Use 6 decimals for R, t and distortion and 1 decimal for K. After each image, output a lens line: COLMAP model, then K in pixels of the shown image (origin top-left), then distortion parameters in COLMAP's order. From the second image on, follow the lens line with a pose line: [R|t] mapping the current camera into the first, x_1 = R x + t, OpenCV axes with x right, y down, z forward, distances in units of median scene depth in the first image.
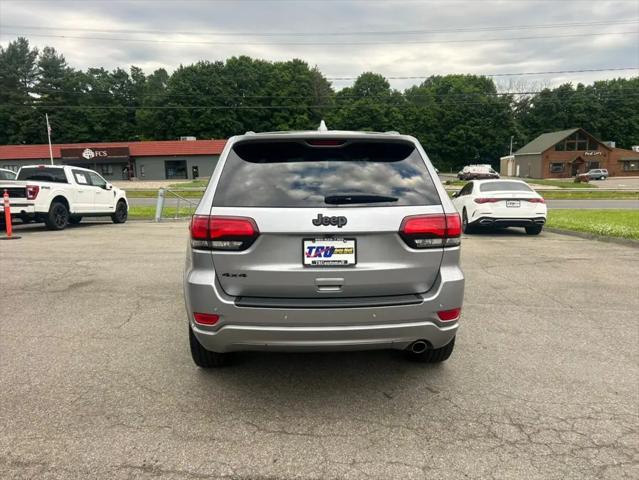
lens RADIAL K [[481.3, 0, 317.7], [0, 481.3, 241.1], [0, 0, 1]] dist [0.061119, -0.071382]
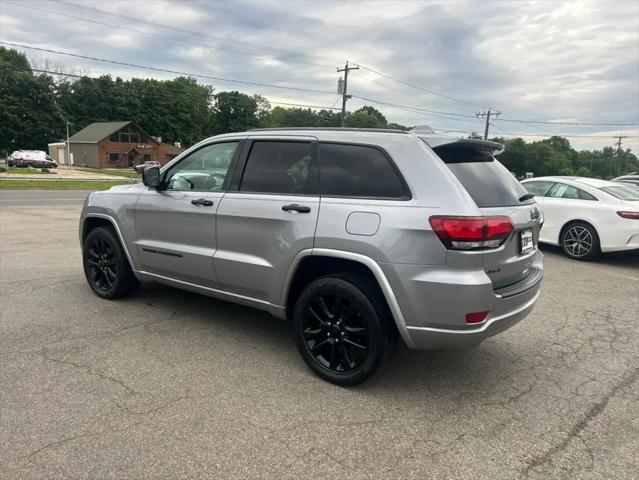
lens RADIAL K [[483.9, 0, 320.4], [0, 483.9, 238.9], [0, 0, 1]] dist [0.049955, -0.056418]
pose [[0.629100, -0.083803, 0.772794, -0.210571], [0.070692, 0.996220, 0.050485, -0.013857], [-0.774103, 0.022871, 0.632646, 0.103197]]
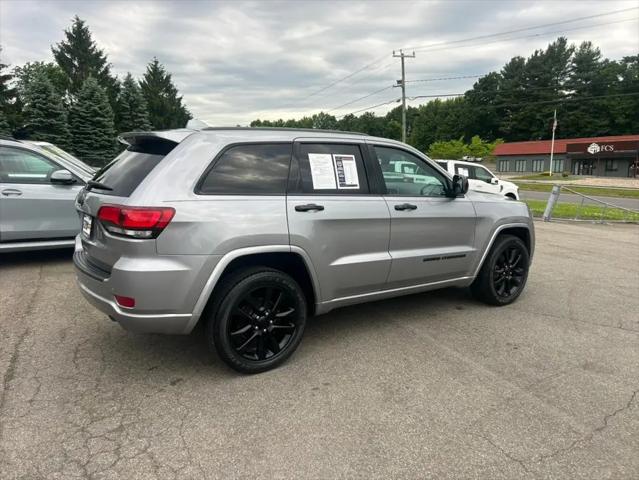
lens RADIAL K [[483.9, 0, 320.4], [0, 483.9, 238.9], [0, 0, 1]] dist [0.049955, -0.056418]
pose [[0.539380, 0.146147, -0.829283, 0.239135], [-0.142197, 0.986489, 0.081365, -0.022539], [0.829970, 0.074035, 0.552874, 0.132891]]
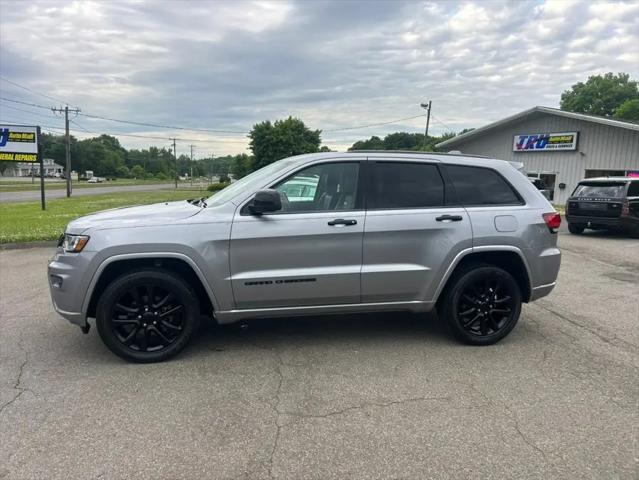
lens RADIAL K [[483.9, 0, 320.4], [0, 483.9, 238.9], [0, 0, 1]] dist [0.049955, -0.056418]
pose [[-0.185307, -0.119835, 0.975346, -0.297323], [0.123984, 0.981754, 0.144179, -0.052386], [-0.974828, 0.147645, -0.167068, 0.355962]]
